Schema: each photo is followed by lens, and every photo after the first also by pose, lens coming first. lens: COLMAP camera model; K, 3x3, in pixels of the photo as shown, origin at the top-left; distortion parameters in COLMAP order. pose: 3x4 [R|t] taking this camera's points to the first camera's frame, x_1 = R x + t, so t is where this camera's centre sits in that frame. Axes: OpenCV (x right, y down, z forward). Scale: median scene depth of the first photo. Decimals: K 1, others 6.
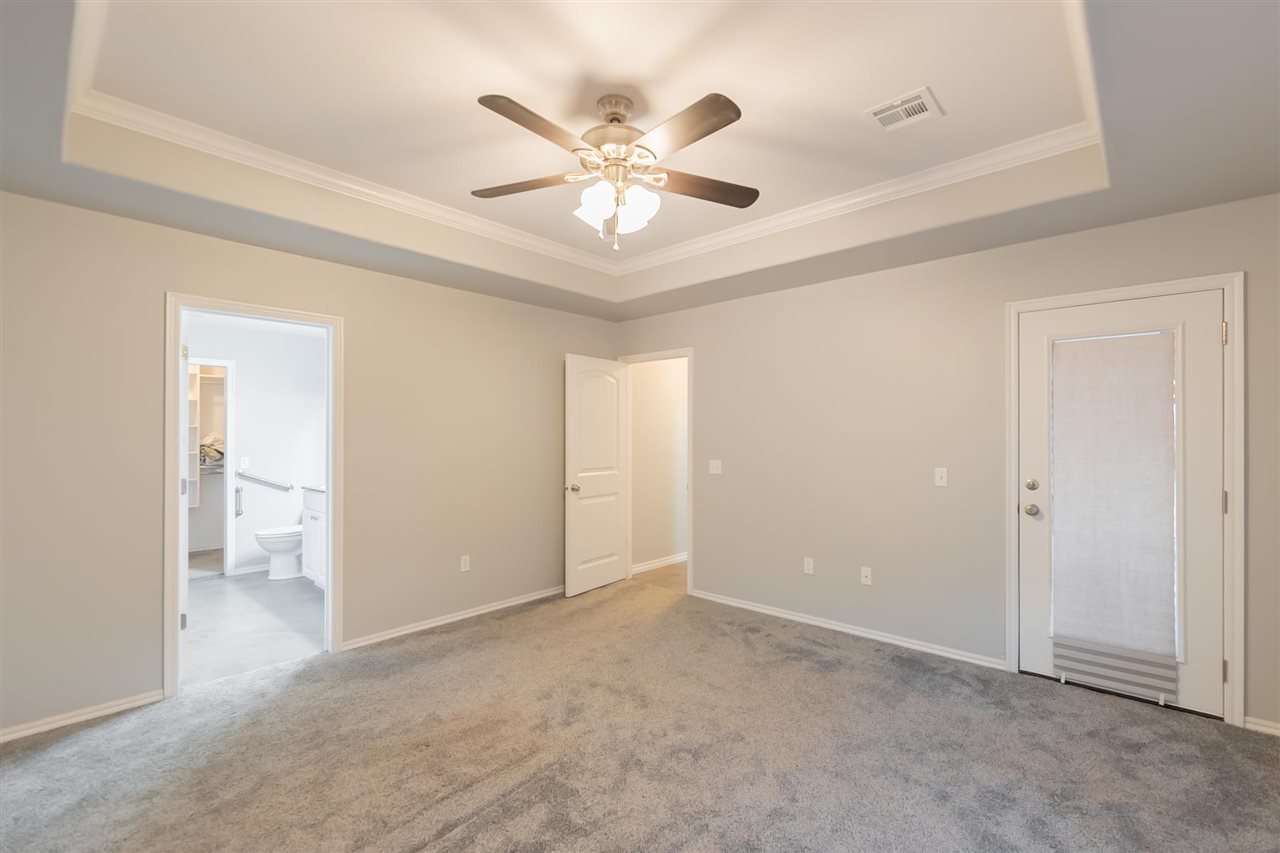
lens RADIAL K [[550.6, 0, 657.6], [0, 550.6, 434.7], [0, 0, 1]] dist [0.001484, 0.000298]
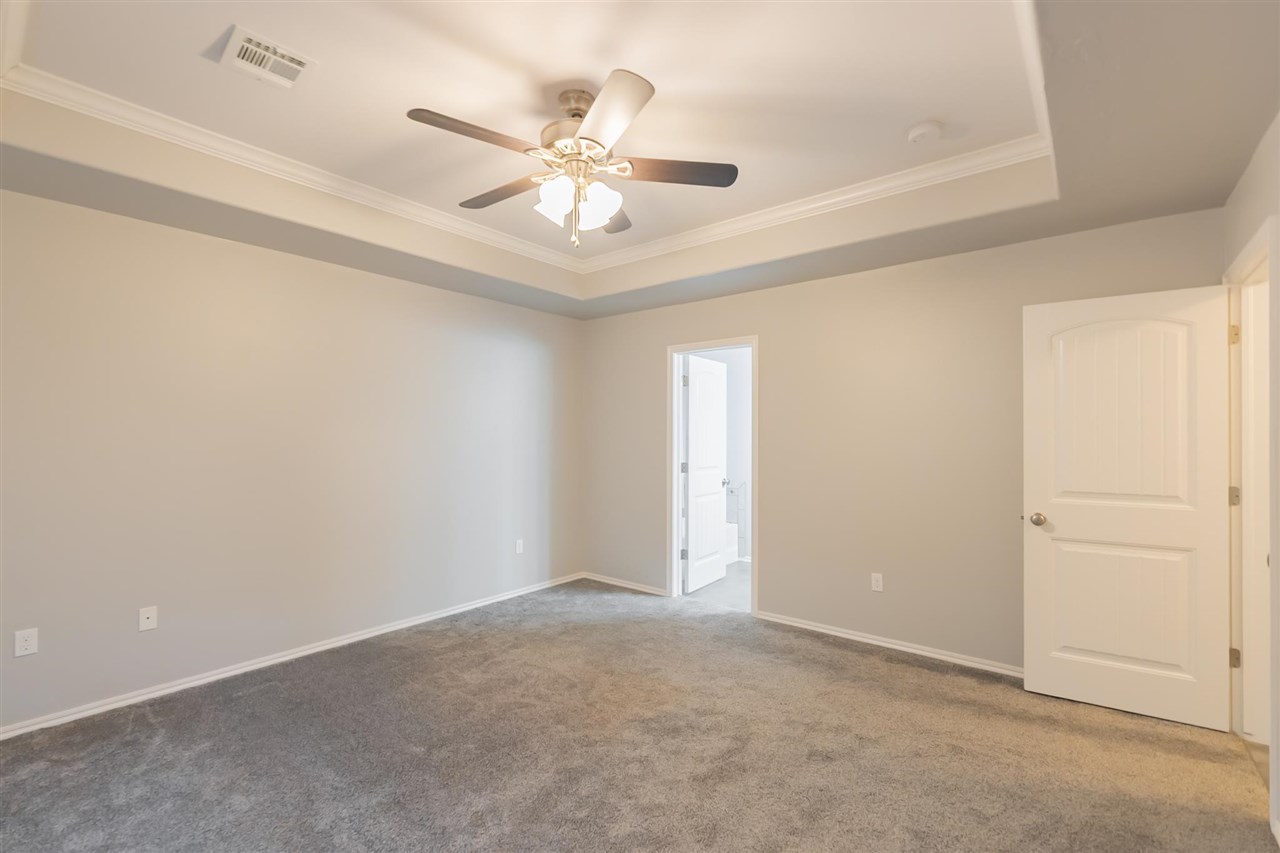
lens RADIAL K [[557.8, 0, 652.8], [0, 557.8, 433.8], [0, 0, 1]] dist [0.003954, 0.000609]
pose [[0.054185, -0.001566, -0.998530, 0.678061], [-0.000232, 0.999999, -0.001581, 0.000358], [0.998531, 0.000318, 0.054184, 0.787018]]
